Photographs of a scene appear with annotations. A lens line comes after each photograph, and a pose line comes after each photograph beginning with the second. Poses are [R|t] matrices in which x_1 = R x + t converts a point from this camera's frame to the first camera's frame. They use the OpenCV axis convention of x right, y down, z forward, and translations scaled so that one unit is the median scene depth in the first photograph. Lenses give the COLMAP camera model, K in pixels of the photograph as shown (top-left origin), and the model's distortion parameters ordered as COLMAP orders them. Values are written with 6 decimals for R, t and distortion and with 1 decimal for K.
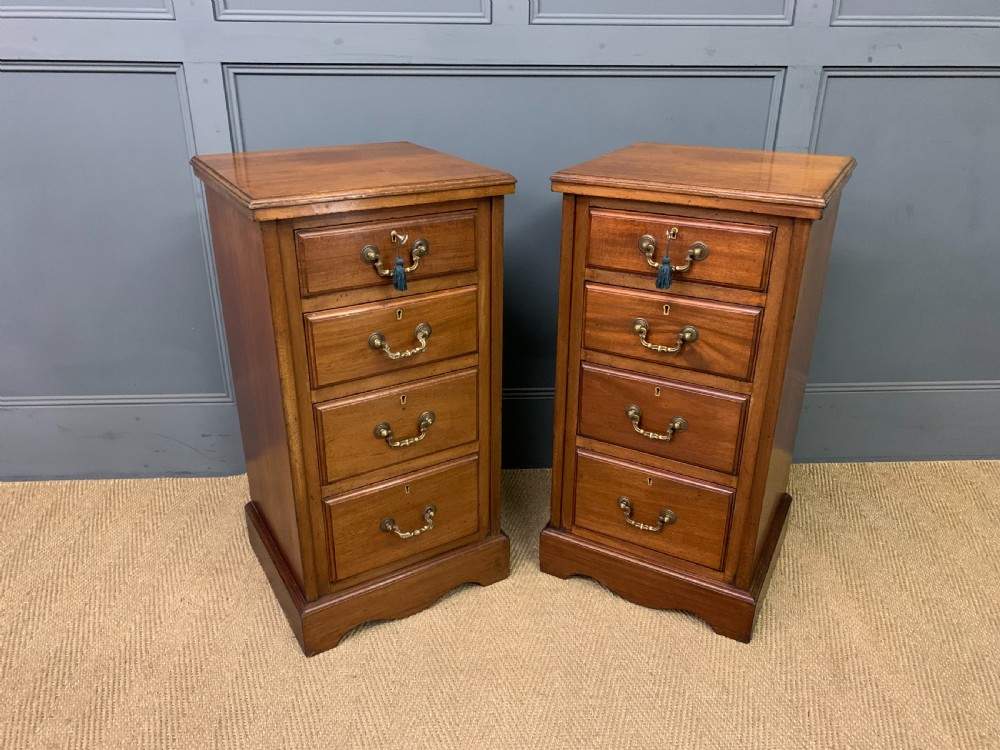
lens RADIAL K [[725.5, 0, 497.1], [0, 725.5, 370.9], [0, 0, 1]] dist [0.012751, -0.005413]
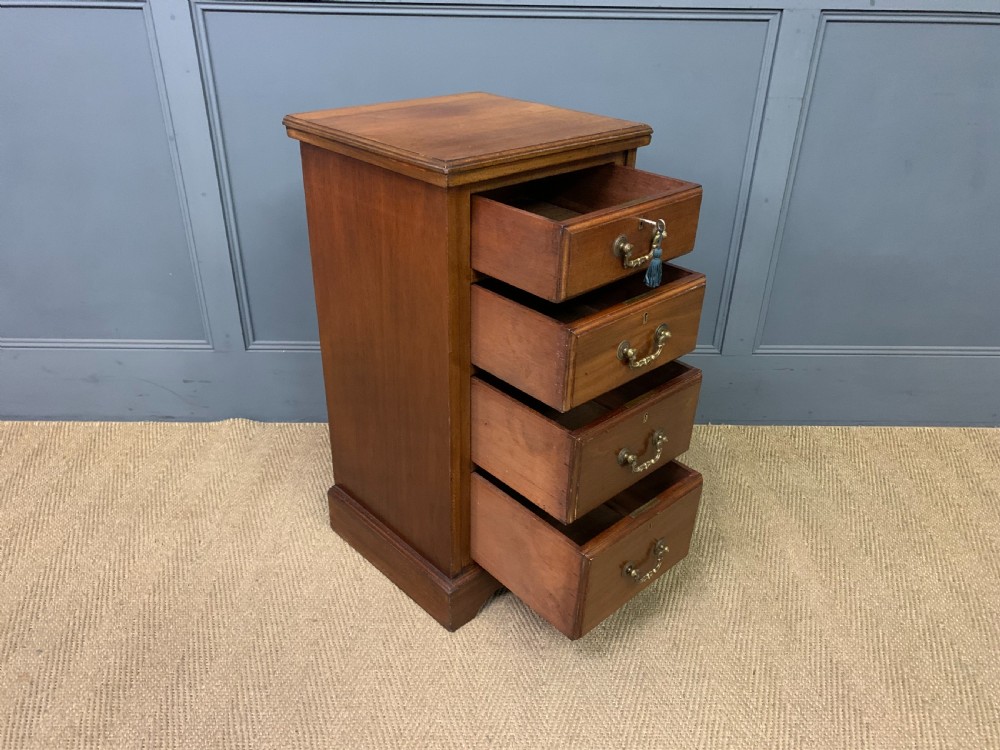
lens RADIAL K [[727.4, 0, 498.9], [0, 727.4, 380.8], [0, 0, 1]] dist [0.004476, 0.003617]
pose [[0.999221, 0.027342, -0.028444, 0.074974], [-0.024830, 0.996055, 0.085188, -0.010956], [0.030661, -0.084415, 0.995959, 0.007873]]
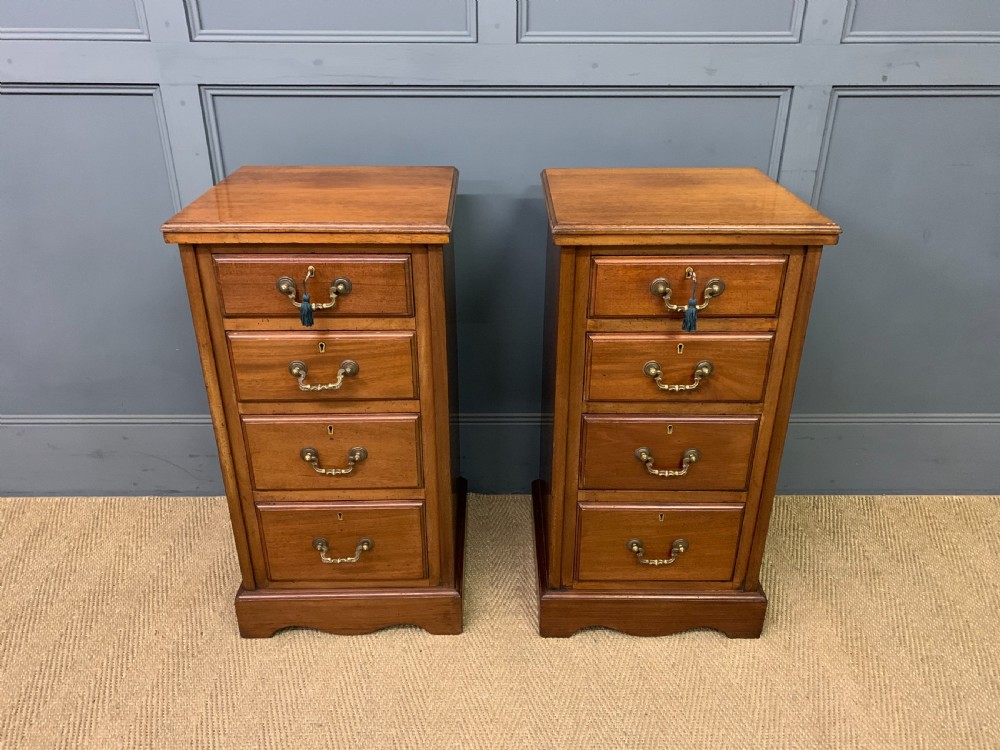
lens RADIAL K [[725.5, 0, 499.4], [0, 725.5, 367.0], [0, 0, 1]] dist [0.011536, -0.003946]
pose [[0.998939, 0.016161, -0.043125, 0.070838], [-0.014855, 0.999427, 0.030422, -0.085292], [0.043592, -0.029749, 0.998606, 0.040994]]
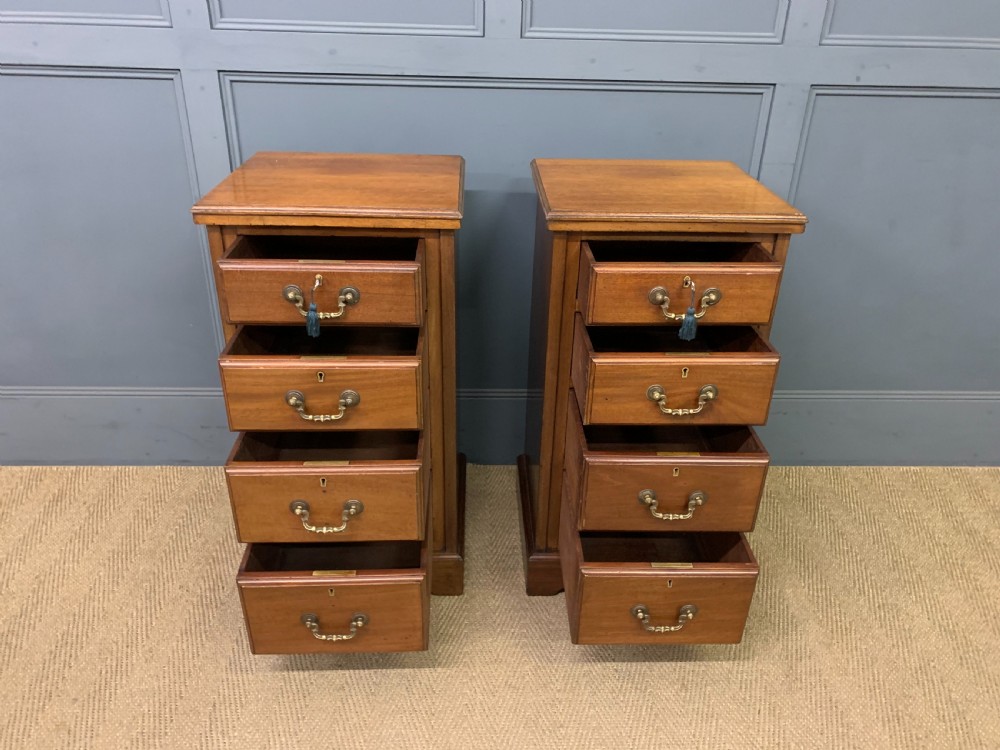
lens RADIAL K [[727.4, 0, 498.9], [0, 727.4, 380.8], [0, 0, 1]] dist [0.004476, 0.003617]
pose [[0.999692, 0.023997, -0.006301, 0.031915], [-0.023568, 0.997854, 0.061095, -0.063337], [0.007754, -0.060927, 0.998112, -0.041484]]
